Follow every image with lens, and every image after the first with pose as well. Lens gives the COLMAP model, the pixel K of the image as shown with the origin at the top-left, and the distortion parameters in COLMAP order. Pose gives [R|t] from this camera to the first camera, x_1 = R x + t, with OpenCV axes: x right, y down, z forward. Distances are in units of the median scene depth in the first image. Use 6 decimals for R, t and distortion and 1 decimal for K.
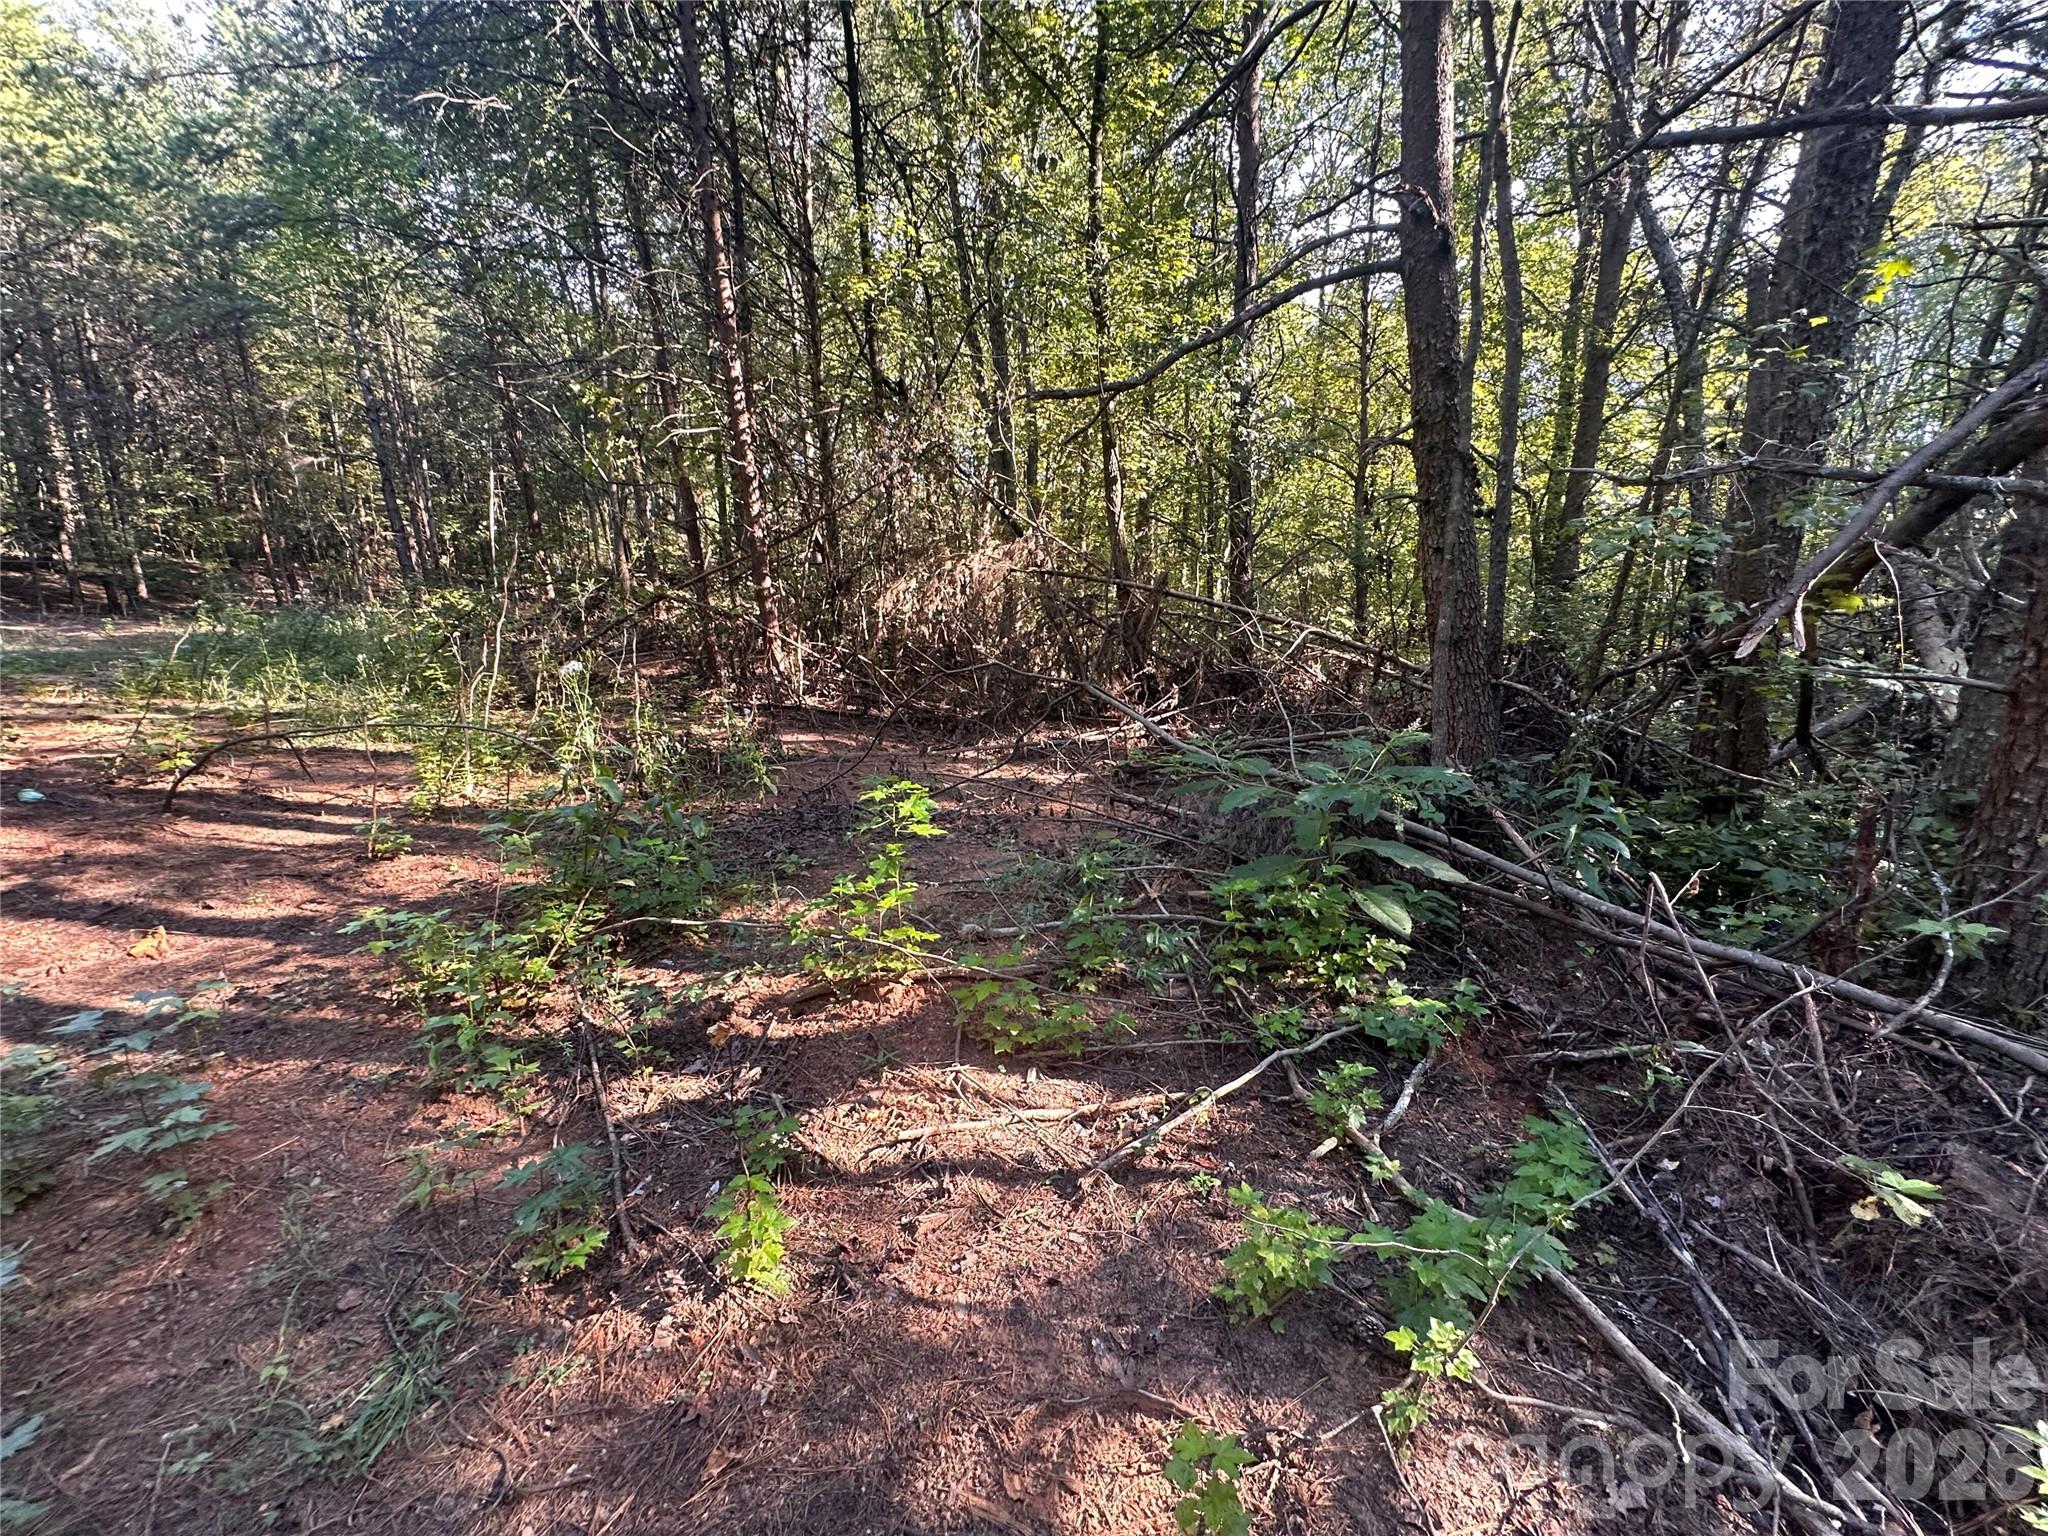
lens RADIAL K [[824.1, 0, 1024.0], [0, 824.1, 768.0], [0, 0, 1]] dist [0.000398, 0.000572]
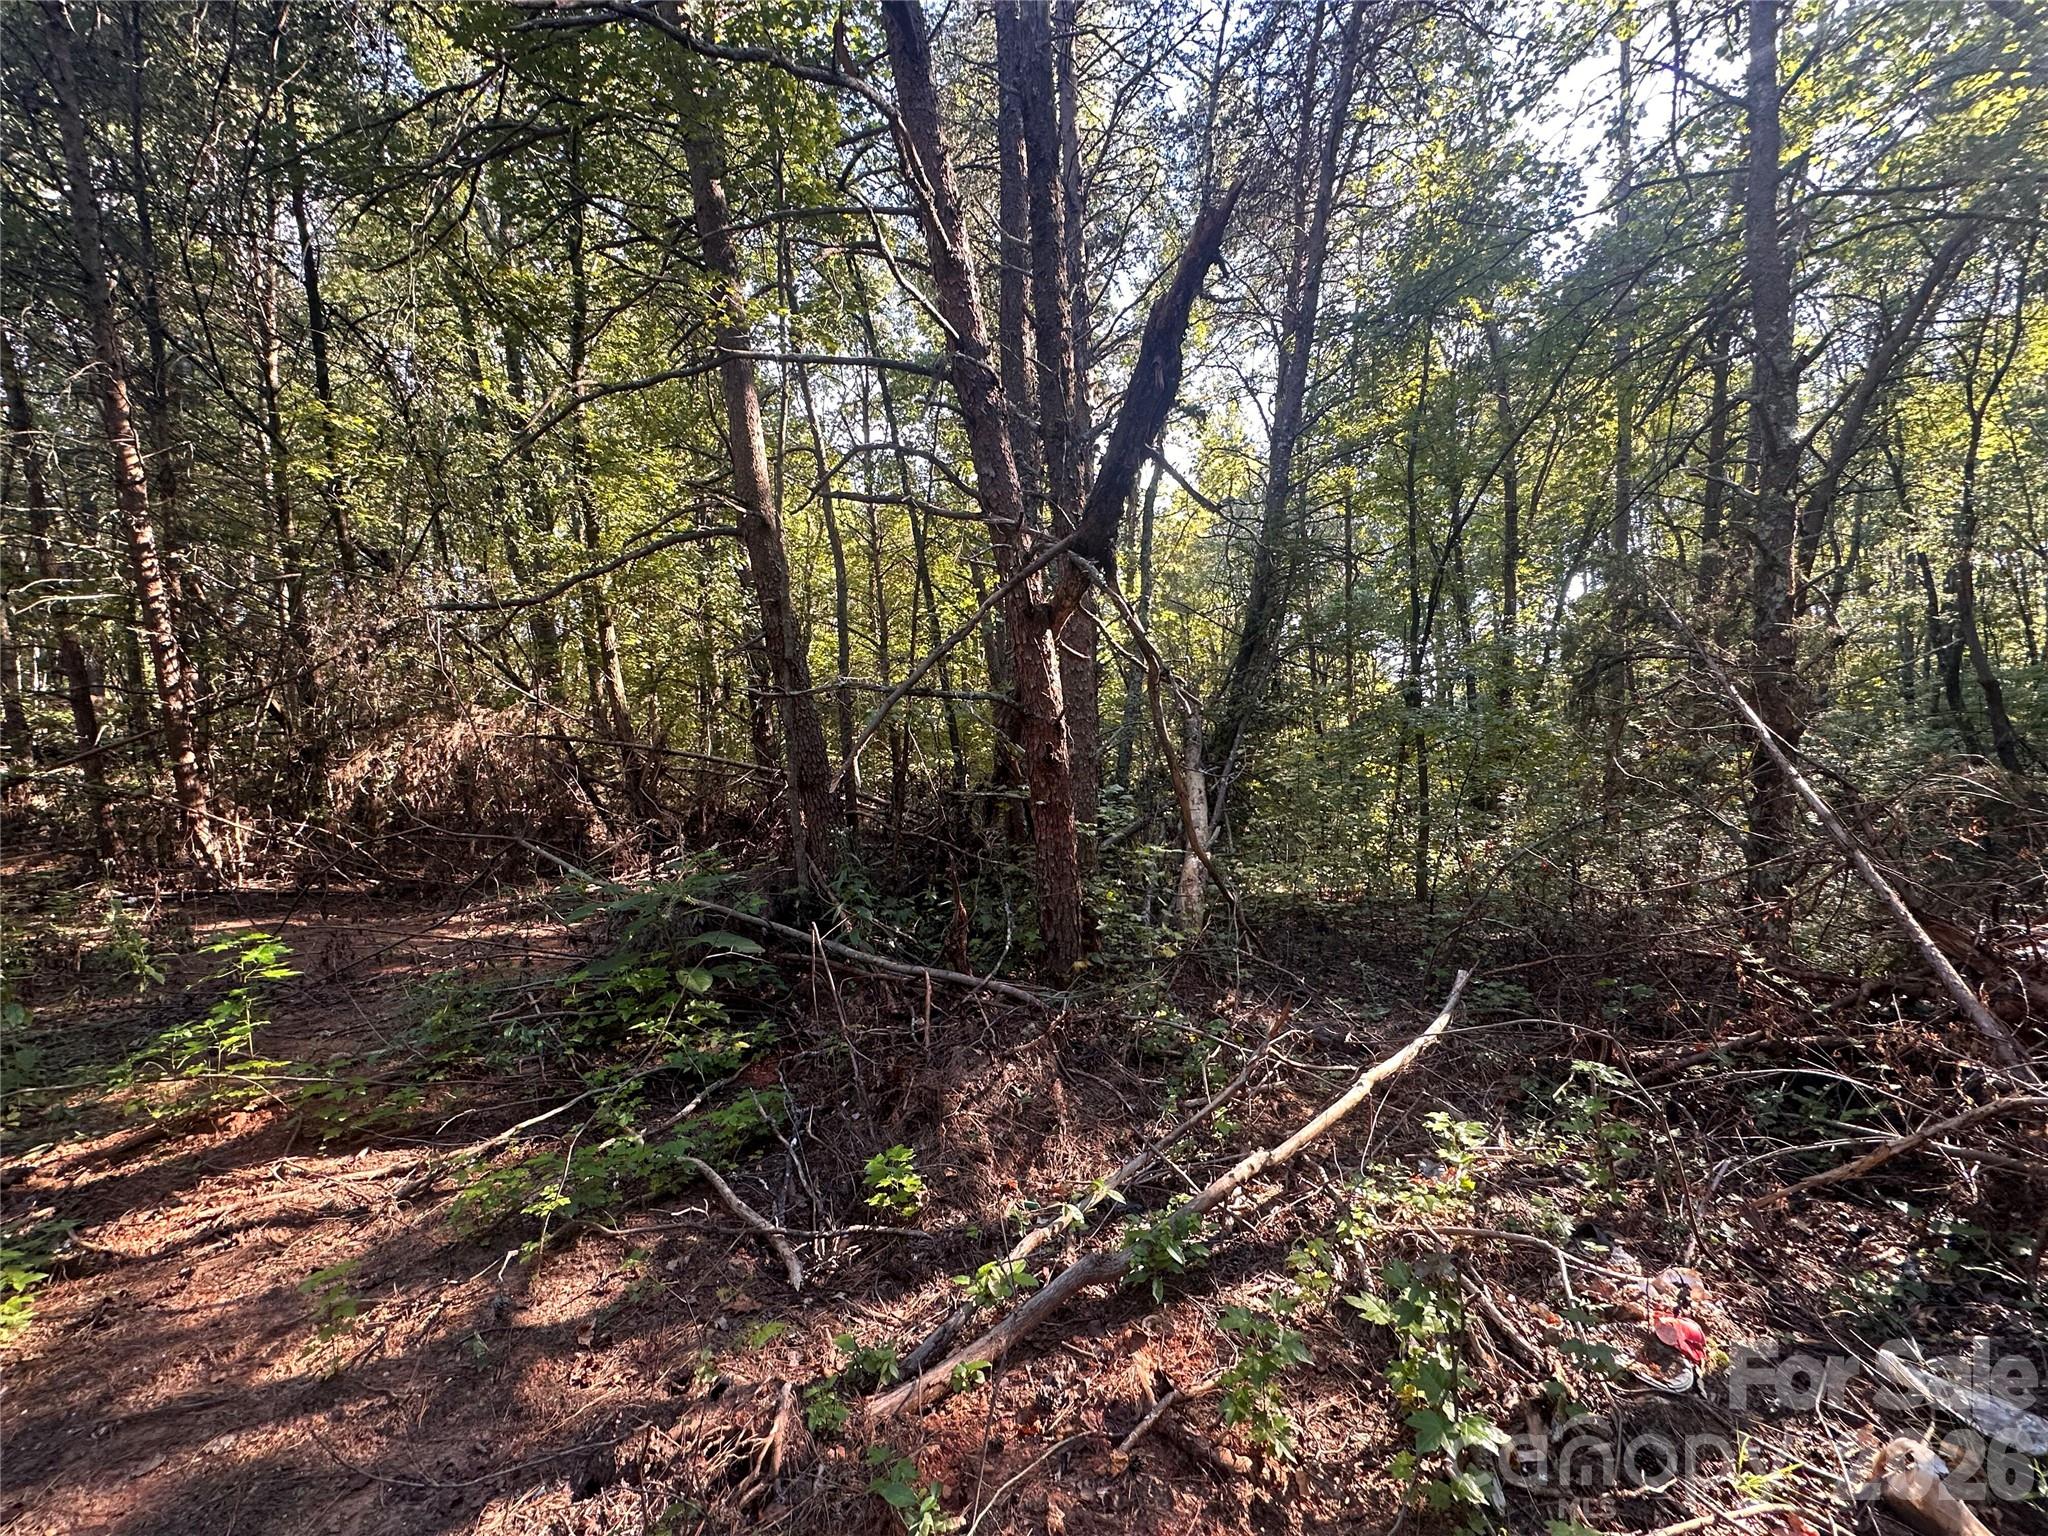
lens RADIAL K [[824.1, 0, 1024.0], [0, 824.1, 768.0], [0, 0, 1]] dist [0.000398, 0.000572]
pose [[0.897786, -0.048058, 0.437801, 0.343874], [0.123646, 0.981555, -0.145810, 0.093238], [-0.422719, 0.185039, 0.887169, -0.565357]]
